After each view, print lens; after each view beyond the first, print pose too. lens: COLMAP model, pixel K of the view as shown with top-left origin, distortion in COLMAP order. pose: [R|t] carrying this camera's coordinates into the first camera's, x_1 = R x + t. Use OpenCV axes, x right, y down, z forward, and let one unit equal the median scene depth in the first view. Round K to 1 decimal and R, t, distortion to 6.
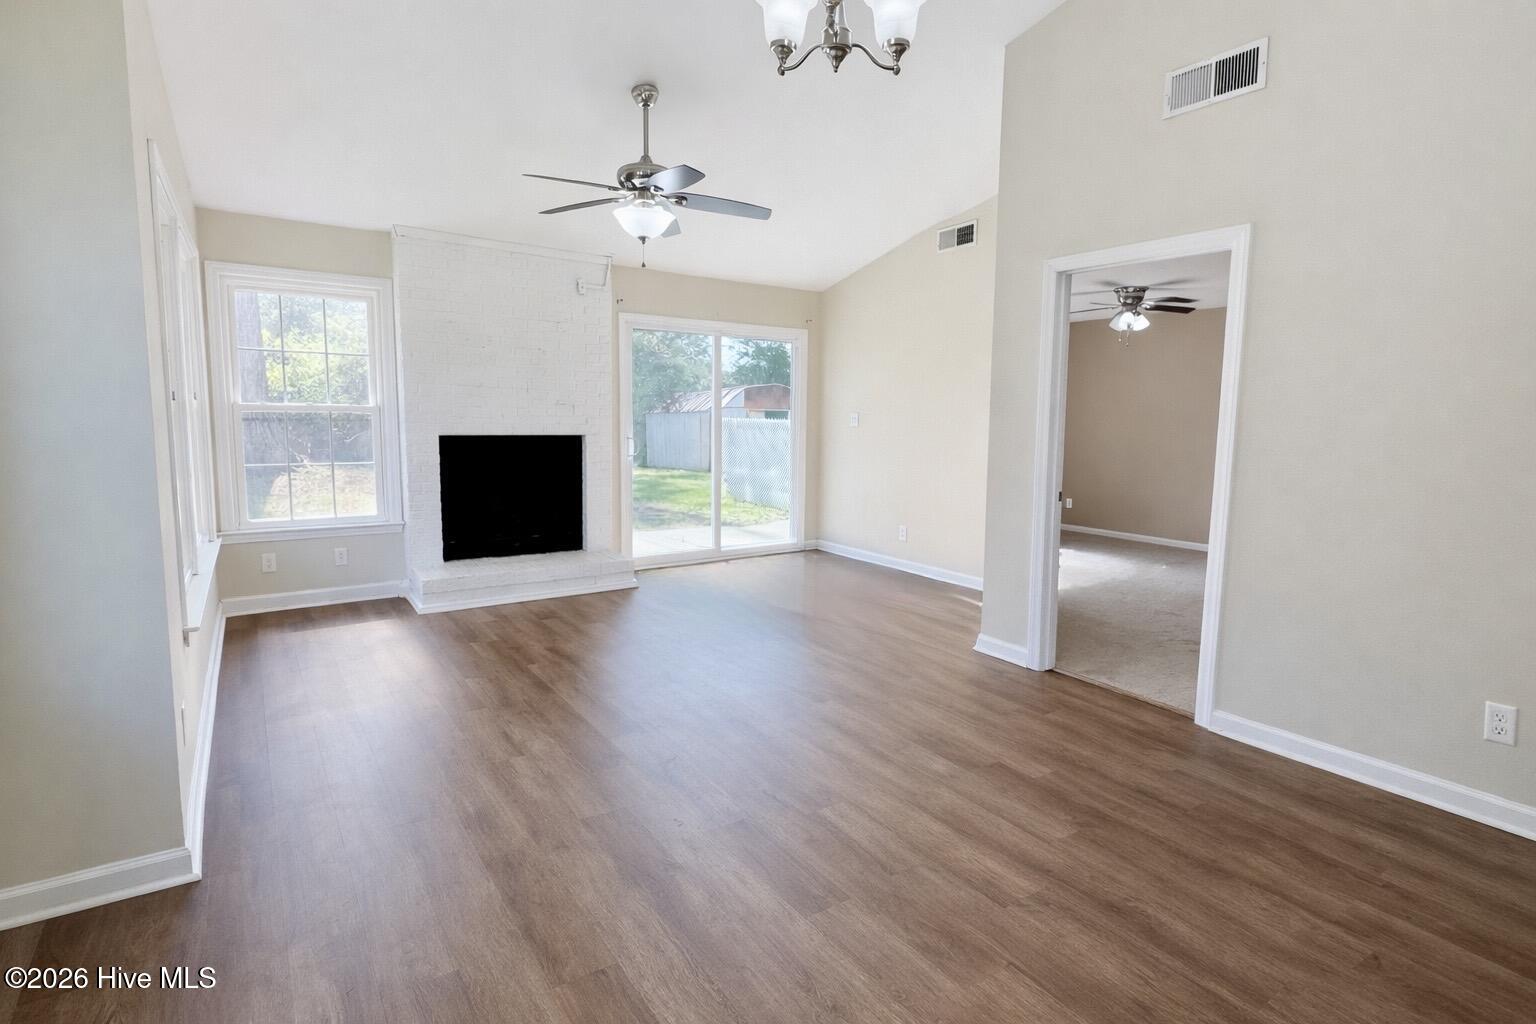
lens RADIAL K [[761.8, 0, 768.0], [0, 761.8, 512.0], [0, 0, 1]] dist [0.001206, -0.000071]
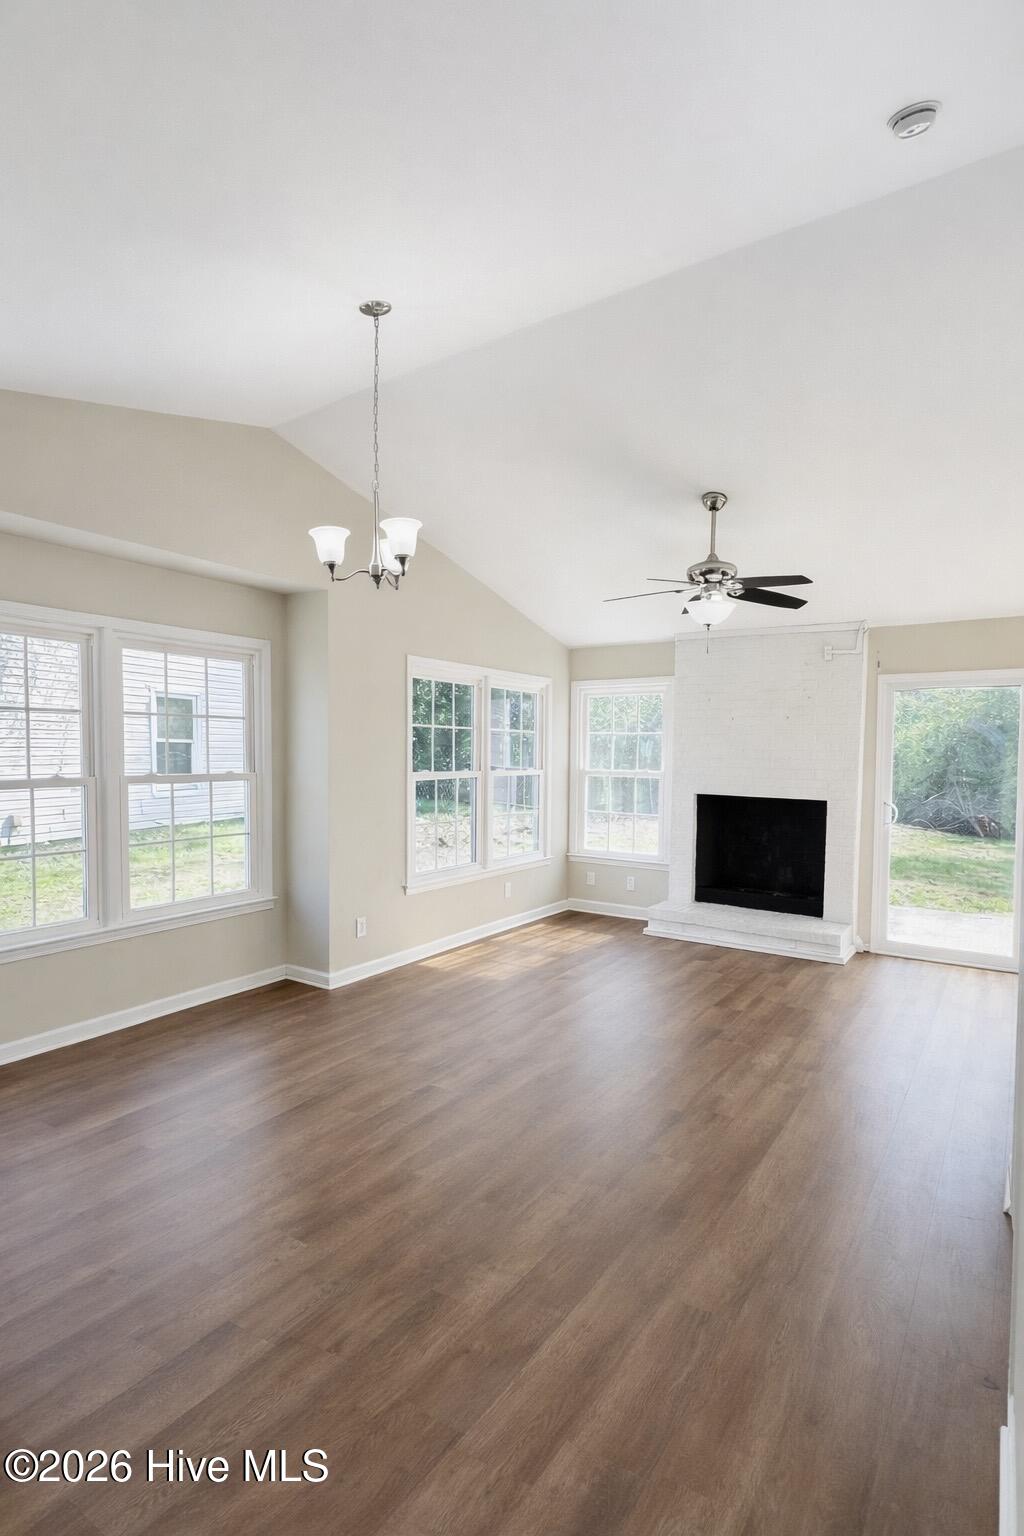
lens RADIAL K [[761.8, 0, 512.0], [0, 761.8, 768.0], [0, 0, 1]] dist [0.001206, -0.000071]
pose [[0.378167, 0.004469, -0.925727, 0.568401], [-0.120370, 0.991736, -0.044385, -0.054407], [0.917878, 0.128215, 0.375580, 0.263716]]
